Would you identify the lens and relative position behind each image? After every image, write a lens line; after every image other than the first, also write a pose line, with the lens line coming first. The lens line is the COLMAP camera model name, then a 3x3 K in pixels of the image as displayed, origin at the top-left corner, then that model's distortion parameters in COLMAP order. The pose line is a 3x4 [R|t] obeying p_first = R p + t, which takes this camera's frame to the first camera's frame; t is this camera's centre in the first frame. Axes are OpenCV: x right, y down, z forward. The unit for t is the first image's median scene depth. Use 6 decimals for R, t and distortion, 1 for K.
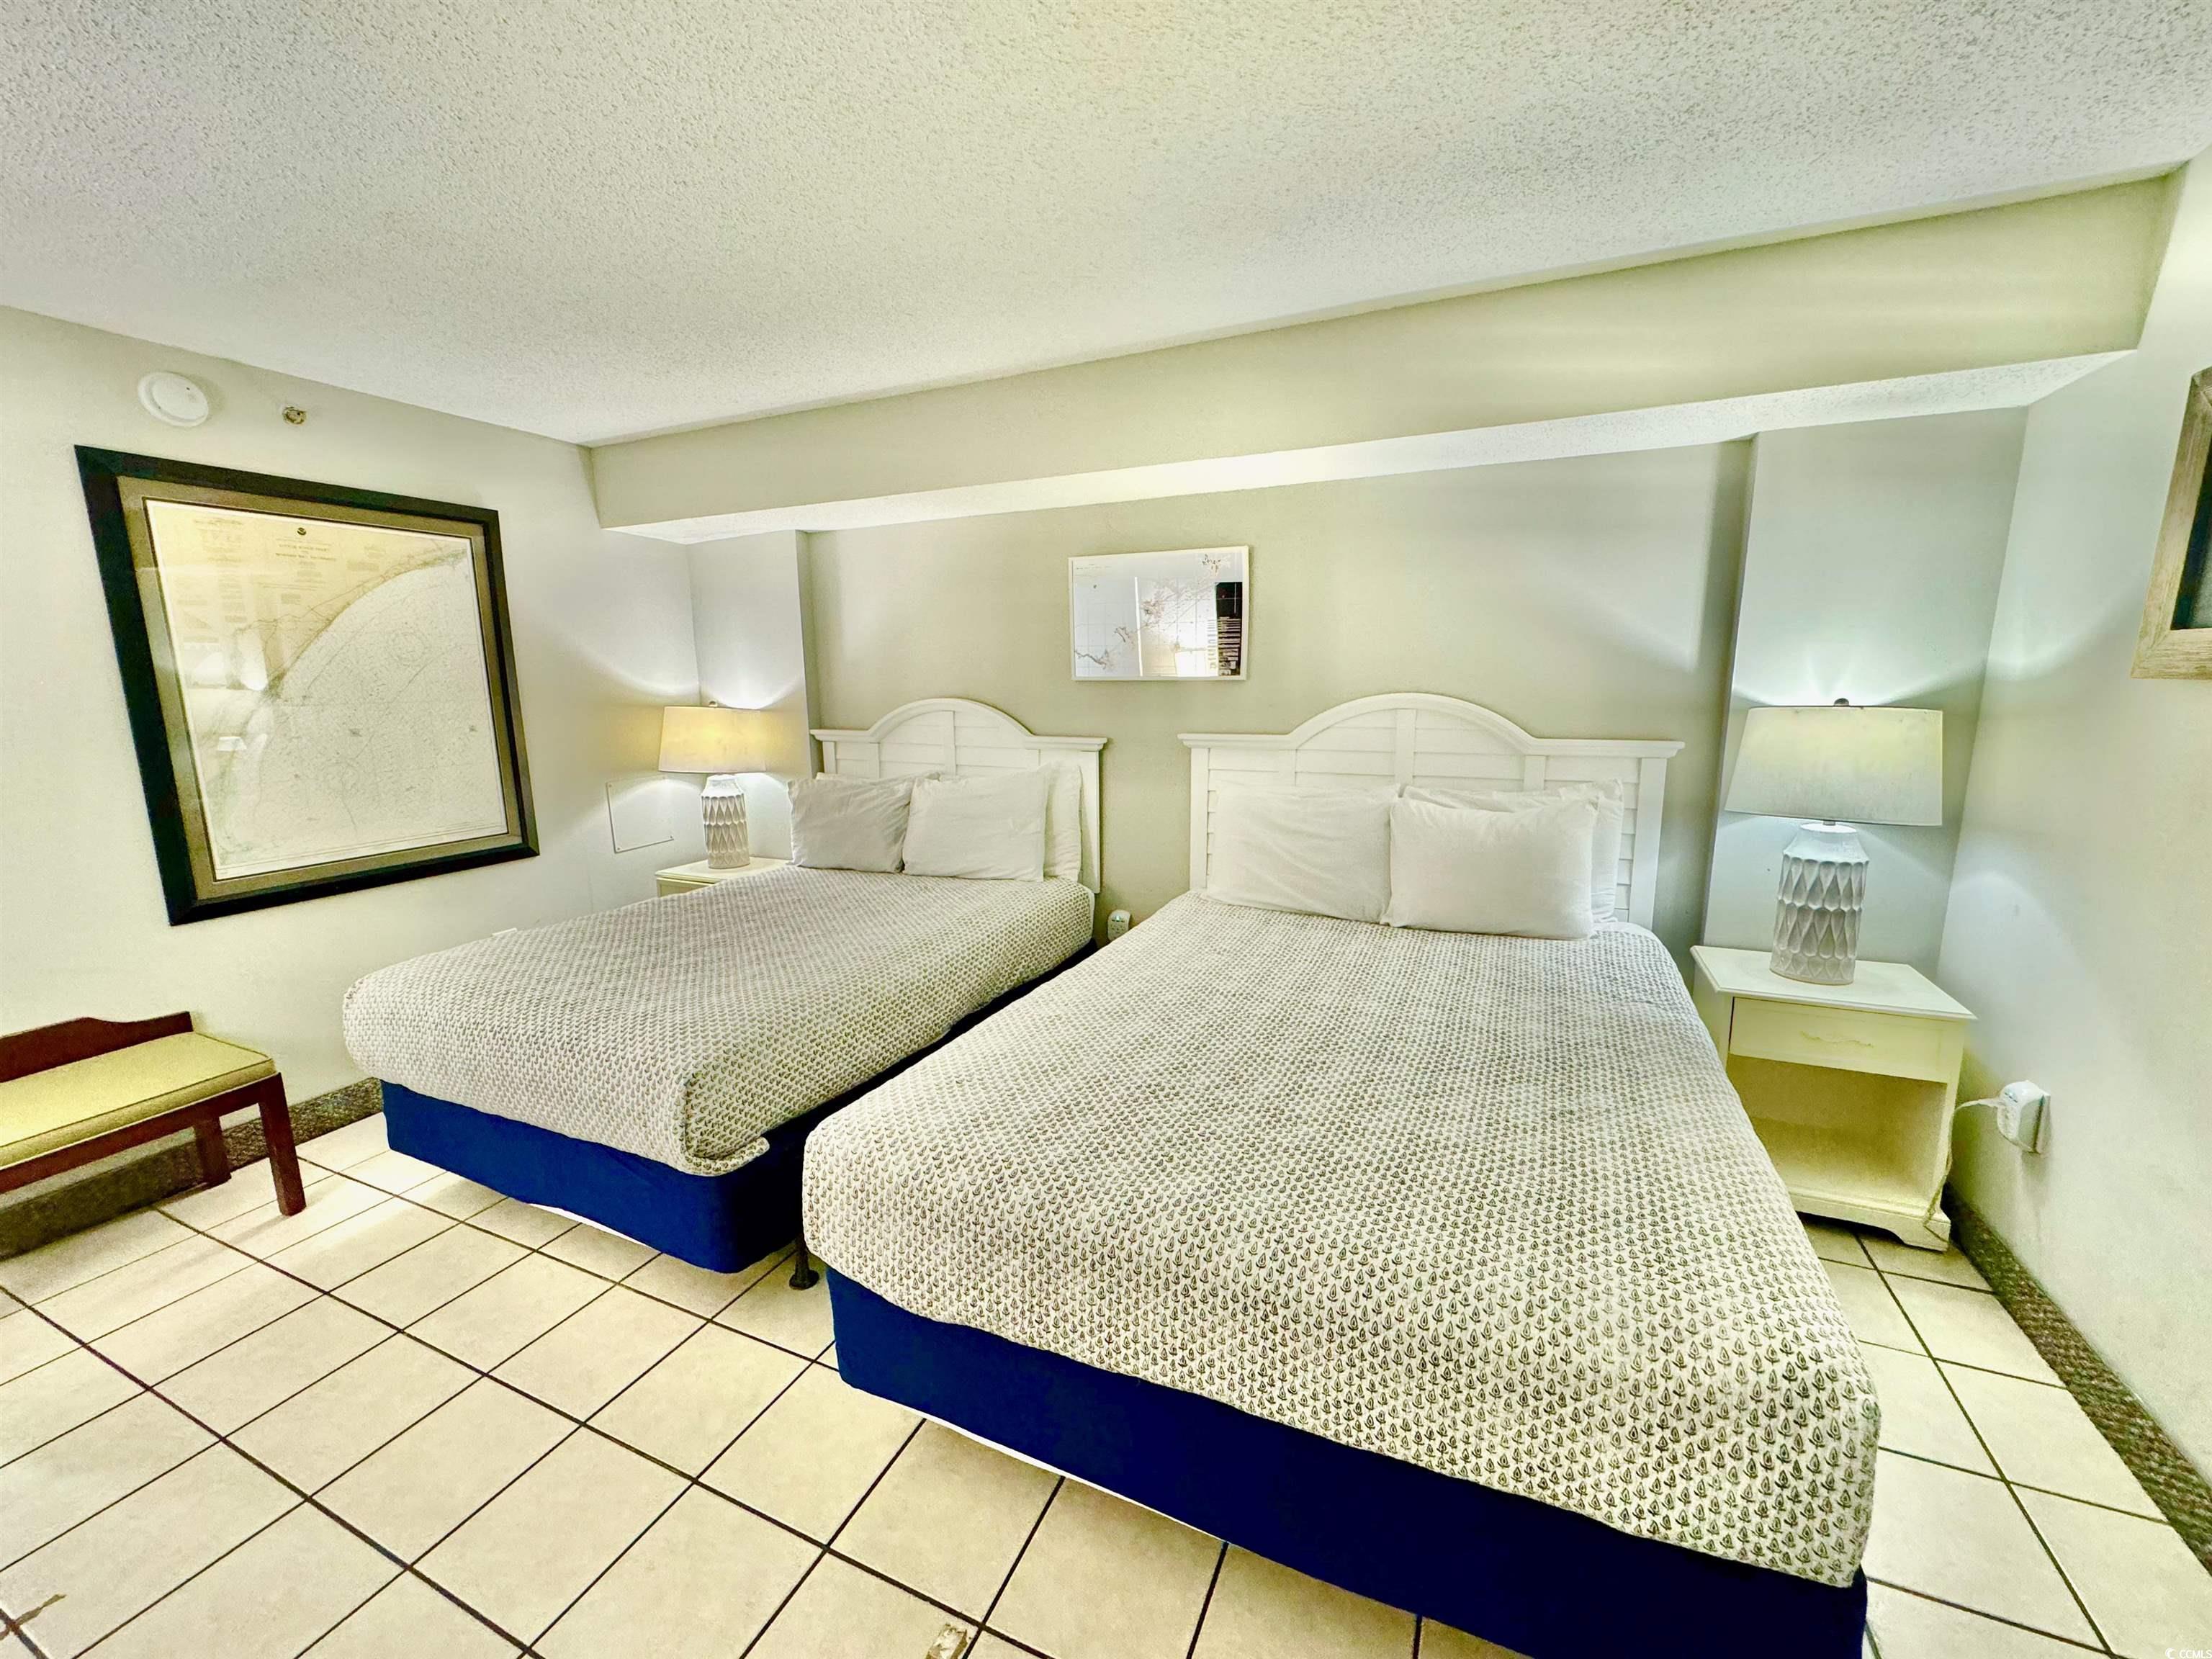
lens RADIAL K [[880.9, 0, 1106.0], [0, 880.9, 829.5], [0, 0, 1]] dist [-0.002411, 0.000194]
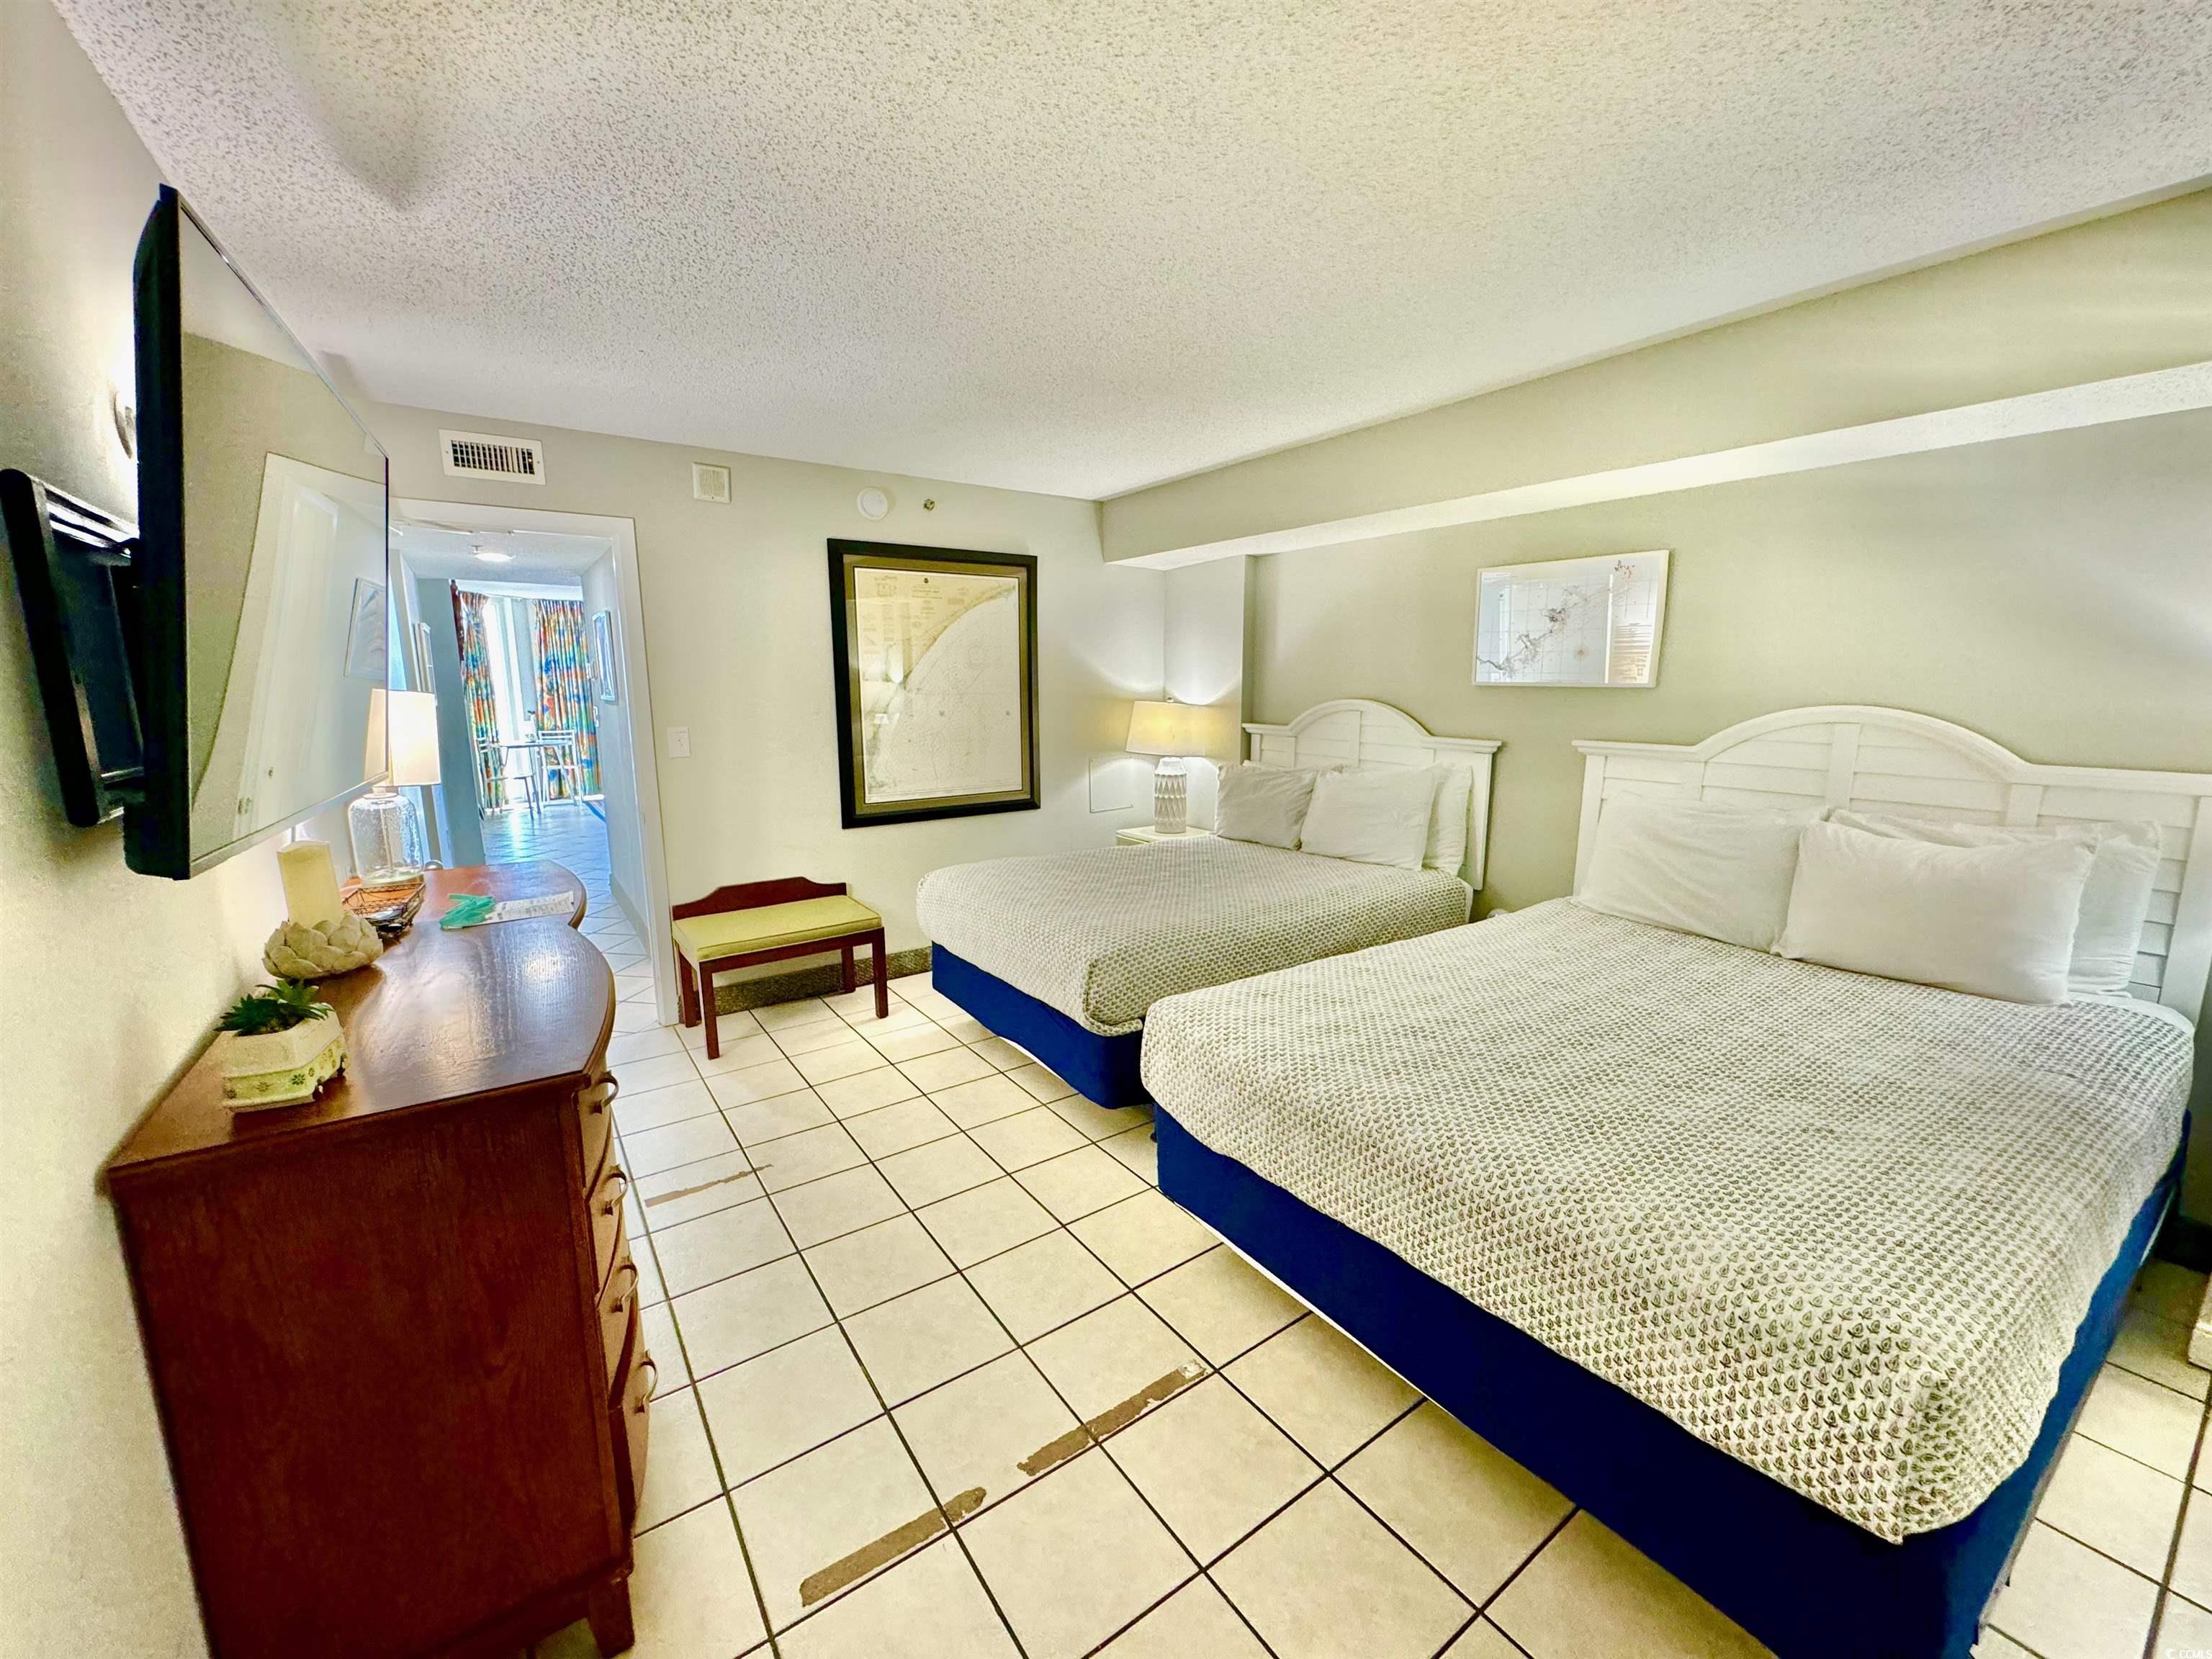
lens RADIAL K [[880.9, 0, 1106.0], [0, 880.9, 829.5], [0, 0, 1]] dist [-0.002411, 0.000194]
pose [[0.859720, 0.096400, -0.501586, 0.192967], [-0.095347, 0.995055, 0.027814, 0.021908], [0.501787, 0.023913, 0.864661, -0.183567]]
